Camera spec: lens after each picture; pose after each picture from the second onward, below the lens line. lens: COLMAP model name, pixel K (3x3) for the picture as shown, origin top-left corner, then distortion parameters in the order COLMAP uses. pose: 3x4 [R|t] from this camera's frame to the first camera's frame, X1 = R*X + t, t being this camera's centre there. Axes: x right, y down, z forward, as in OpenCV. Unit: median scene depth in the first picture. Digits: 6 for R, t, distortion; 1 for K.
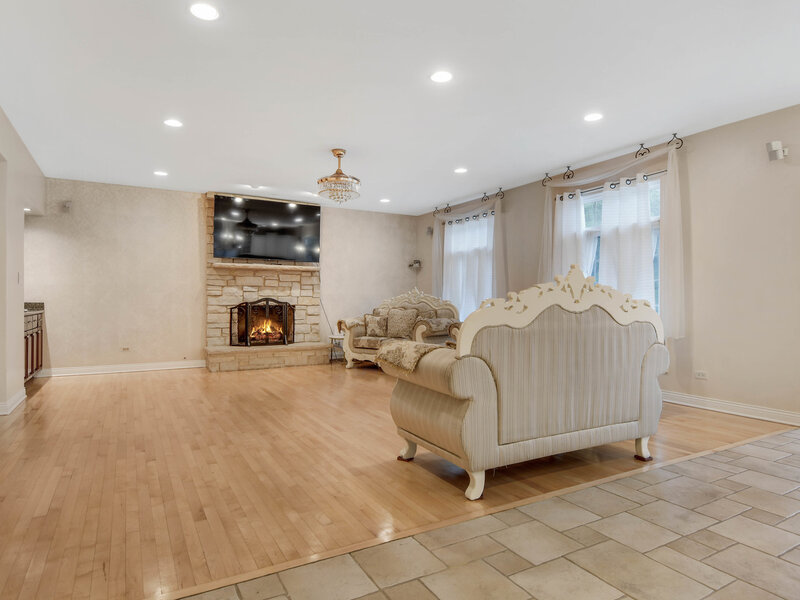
lens RADIAL K [[483.5, 0, 404.1], [0, 483.5, 298.7], [0, 0, 1]] dist [0.051248, -0.055604]
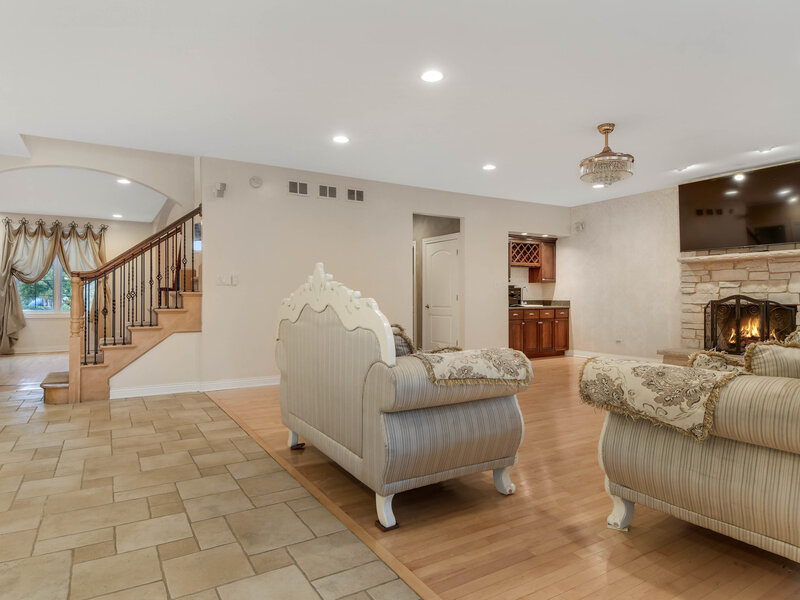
lens RADIAL K [[483.5, 0, 404.1], [0, 483.5, 298.7], [0, 0, 1]] dist [0.051248, -0.055604]
pose [[0.030774, -0.002847, -0.999522, 0.512991], [0.007423, 0.999969, -0.002620, 0.002091], [0.999499, -0.007339, 0.030794, 0.435467]]
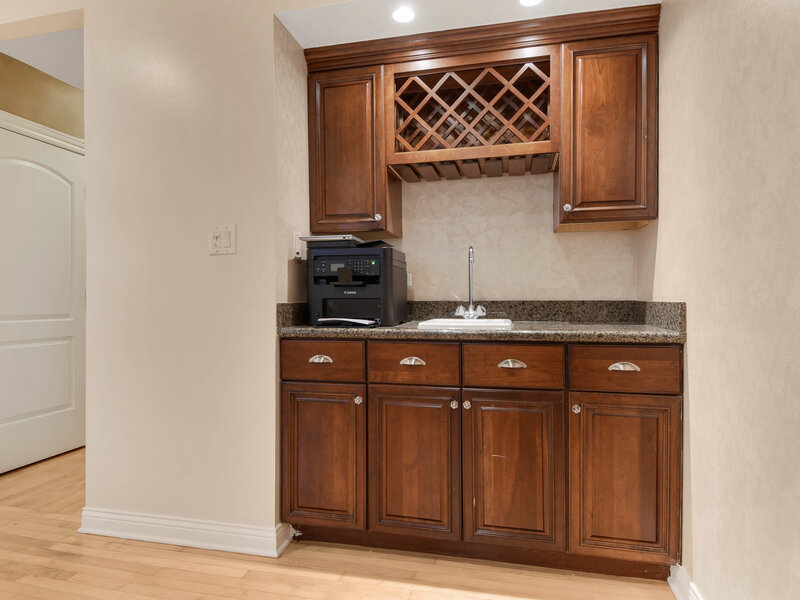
lens RADIAL K [[483.5, 0, 404.1], [0, 483.5, 298.7], [0, 0, 1]] dist [0.051248, -0.055604]
pose [[-0.679528, -0.002462, -0.733646, -0.383131], [0.004409, 0.999963, -0.007440, 0.005769], [0.733636, -0.008290, -0.679492, 0.916940]]
